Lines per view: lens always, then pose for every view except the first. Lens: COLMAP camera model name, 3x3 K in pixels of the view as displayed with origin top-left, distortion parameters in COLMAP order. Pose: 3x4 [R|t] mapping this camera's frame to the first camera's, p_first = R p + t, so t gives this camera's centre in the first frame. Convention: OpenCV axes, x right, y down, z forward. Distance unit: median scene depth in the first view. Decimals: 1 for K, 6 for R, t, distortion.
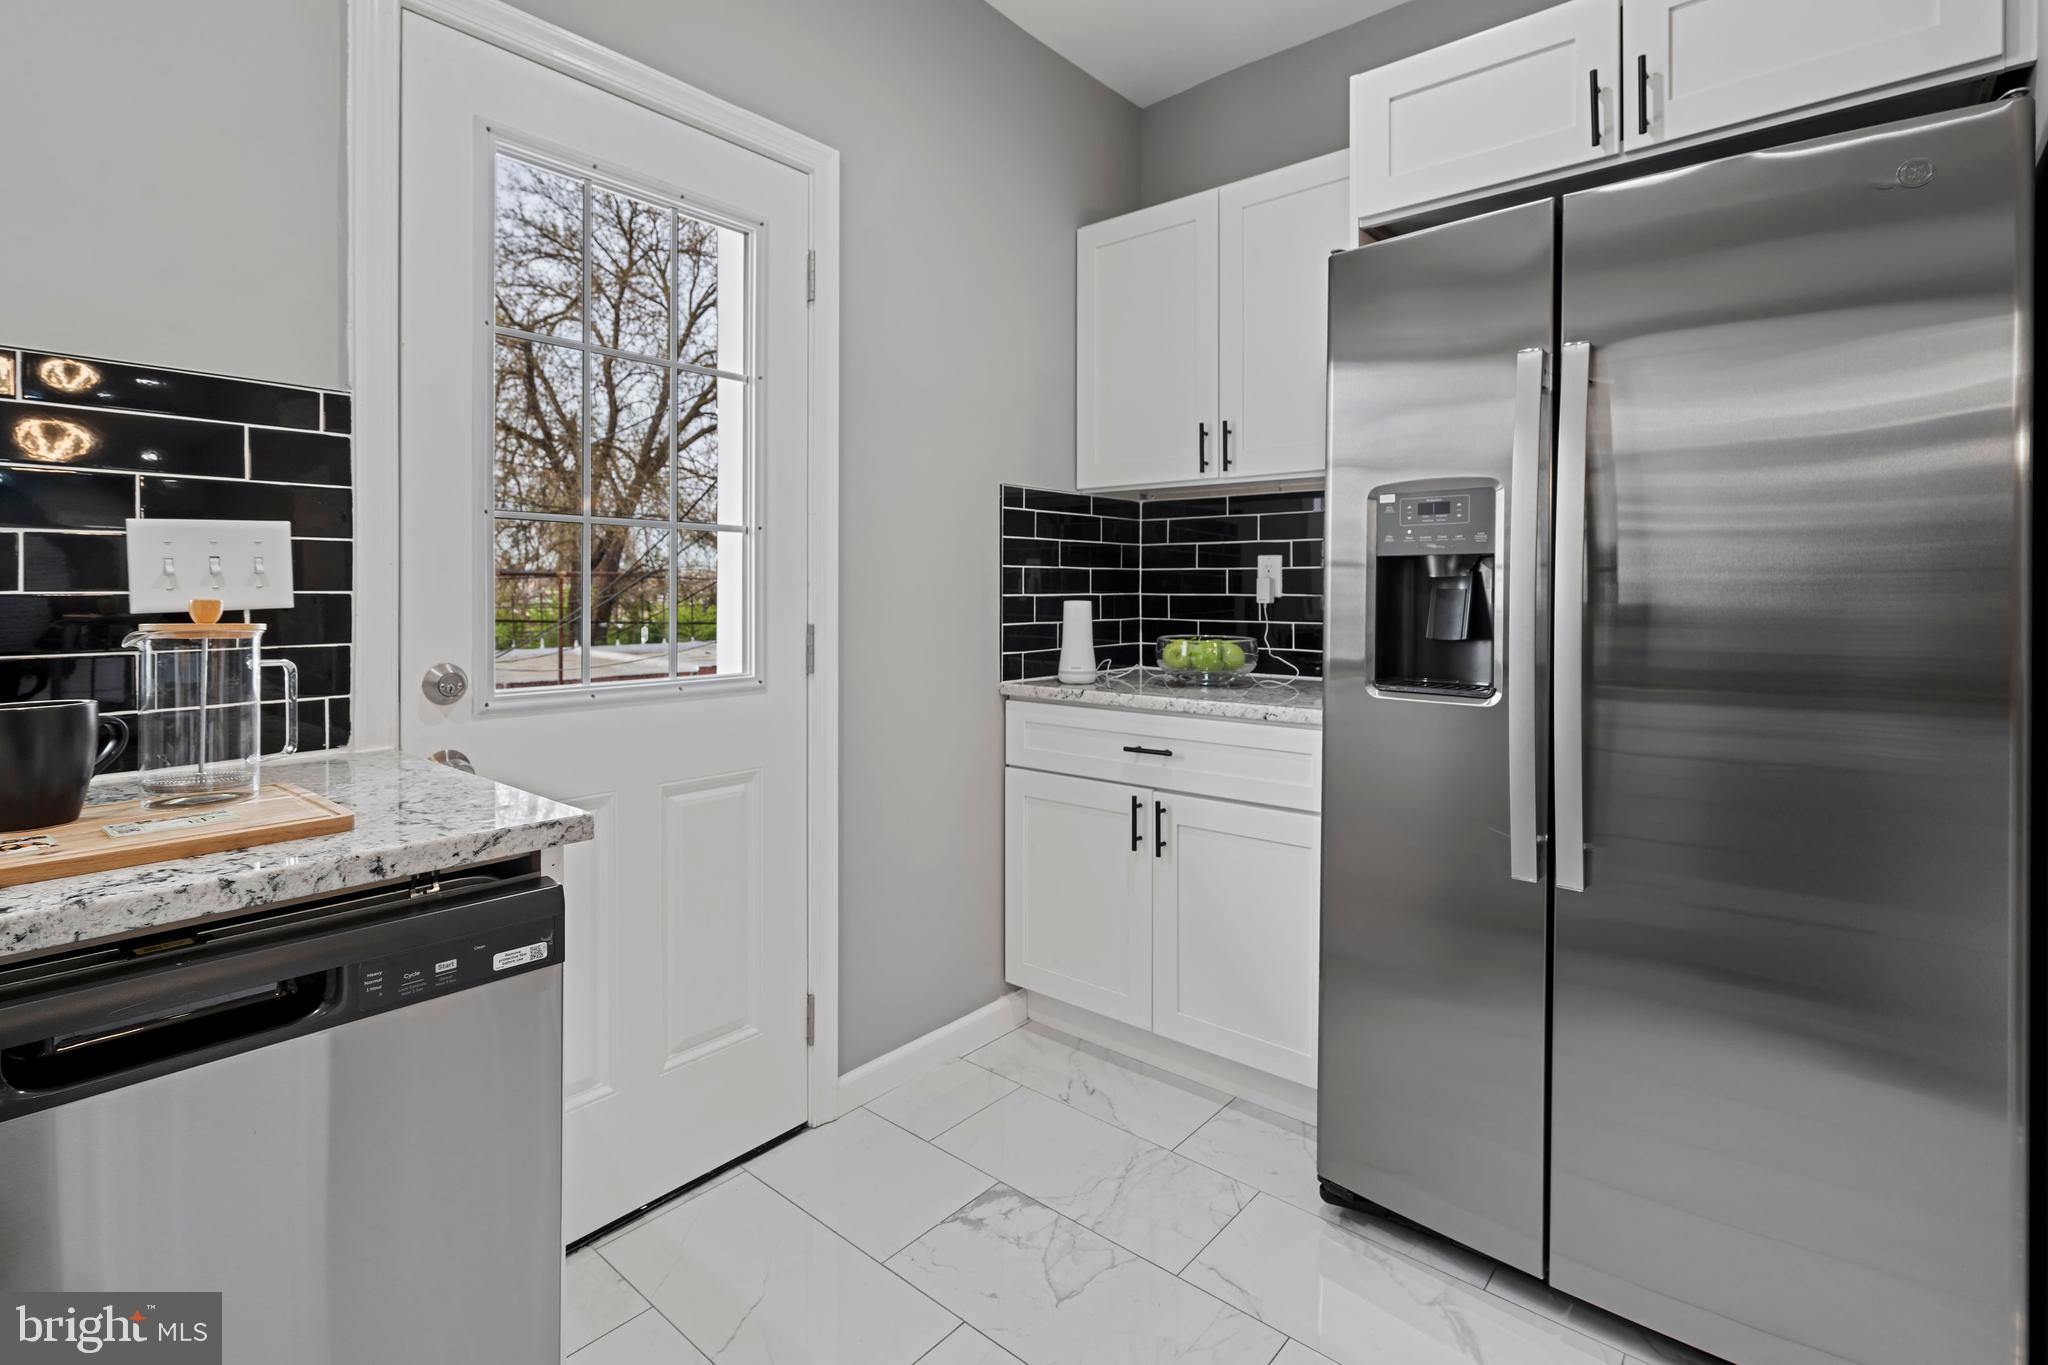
lens RADIAL K [[972.8, 0, 1013.8], [0, 972.8, 599.3], [0, 0, 1]] dist [-0.014306, 0.004860]
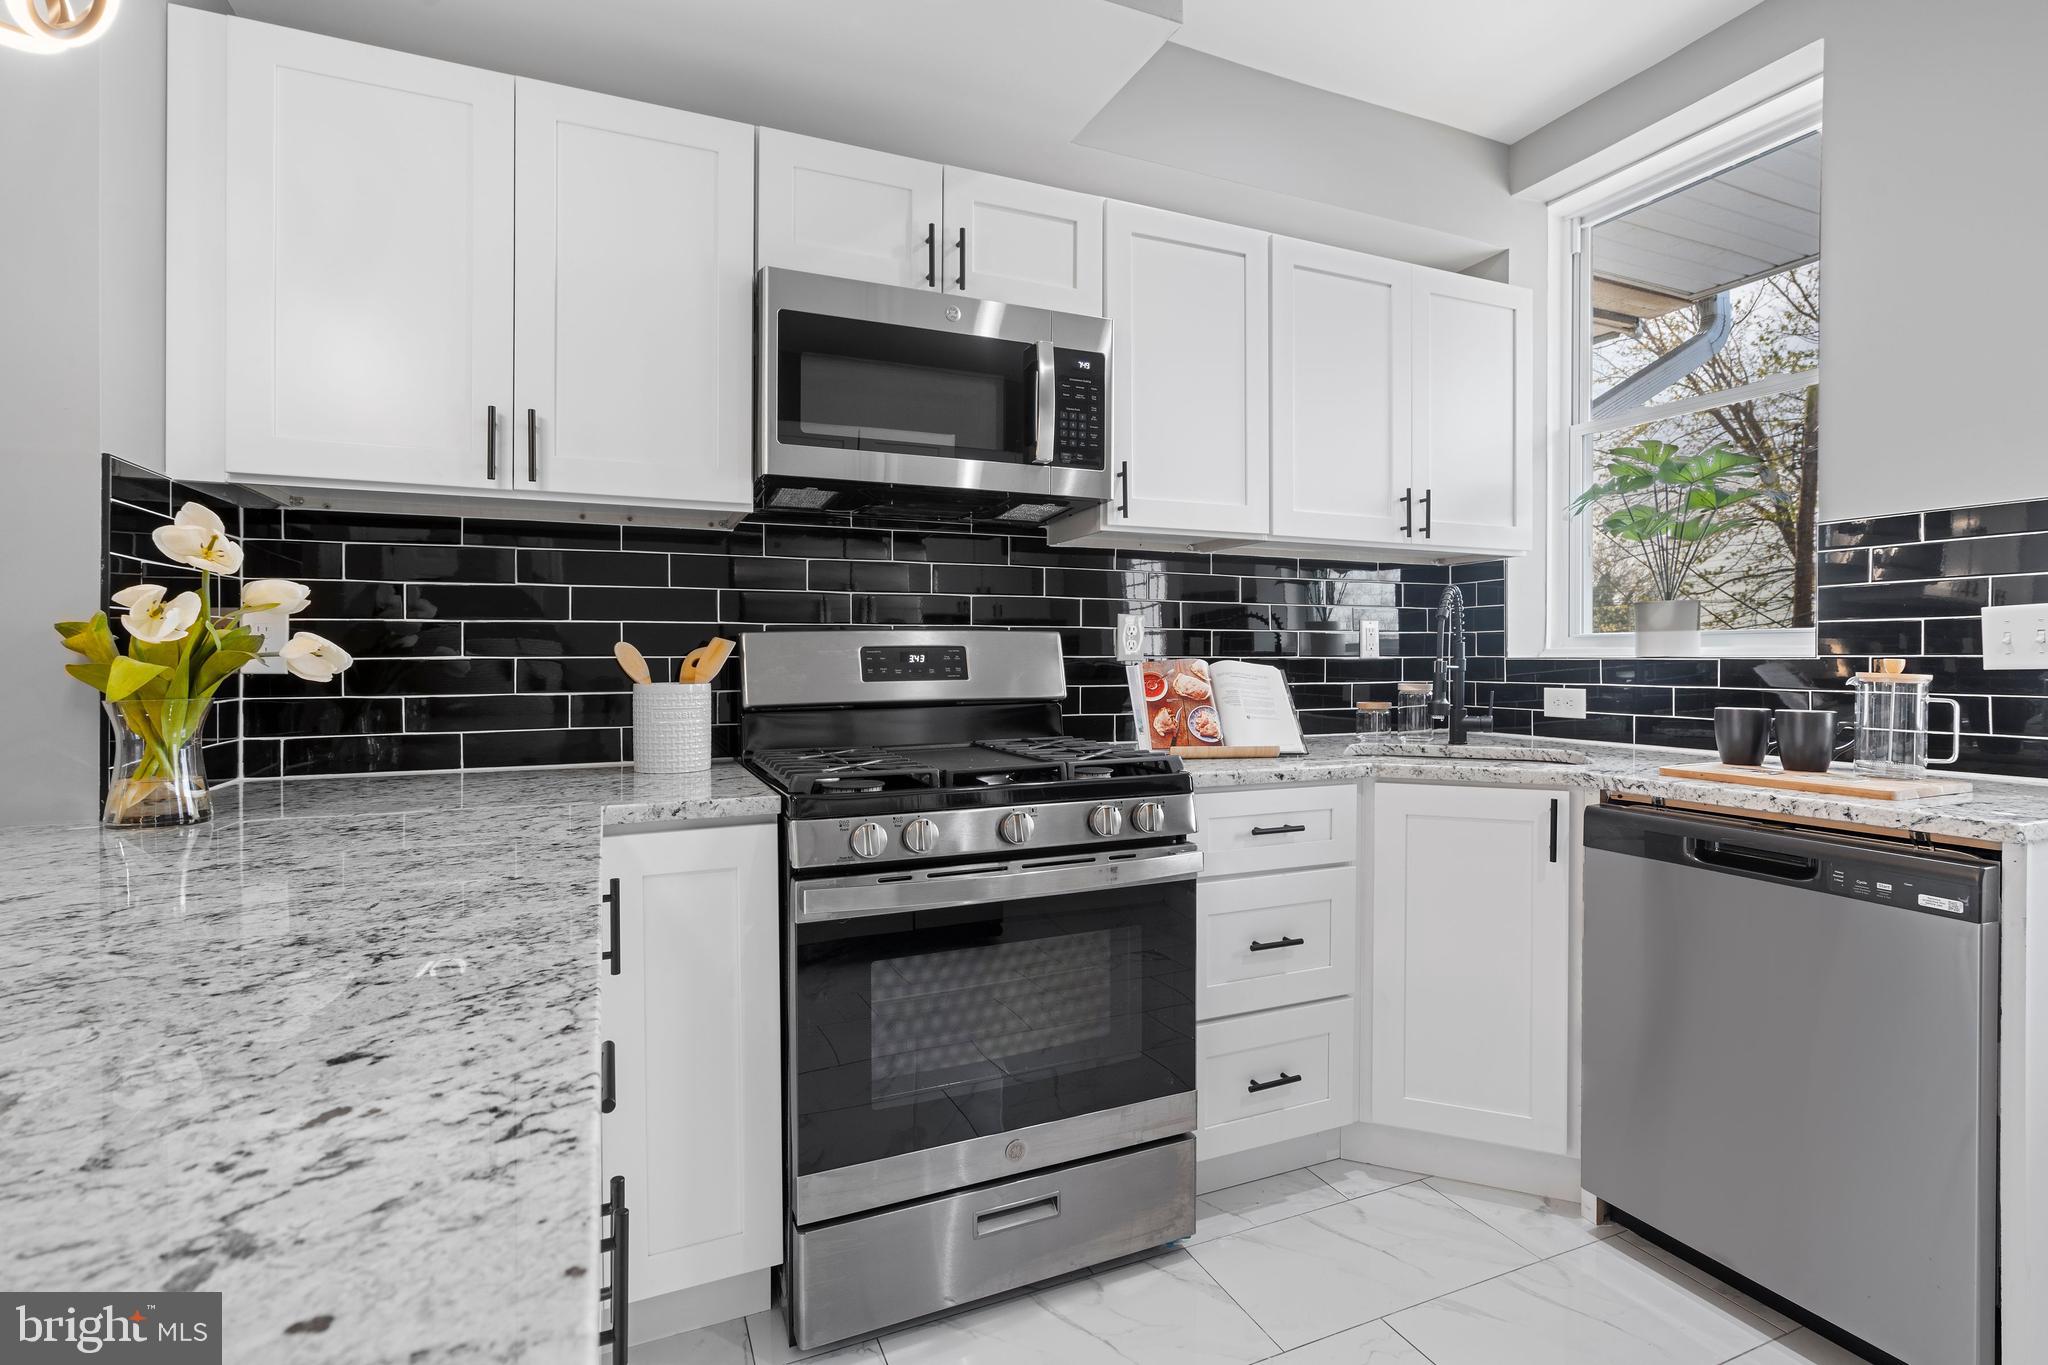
lens RADIAL K [[972.8, 0, 1033.6], [0, 972.8, 655.5], [0, 0, 1]] dist [-0.014306, 0.004860]
pose [[-0.428505, -0.001026, -0.903539, 1.371350], [-0.010536, 0.999937, 0.003861, 0.002546], [0.903478, 0.011174, -0.428489, 0.375567]]
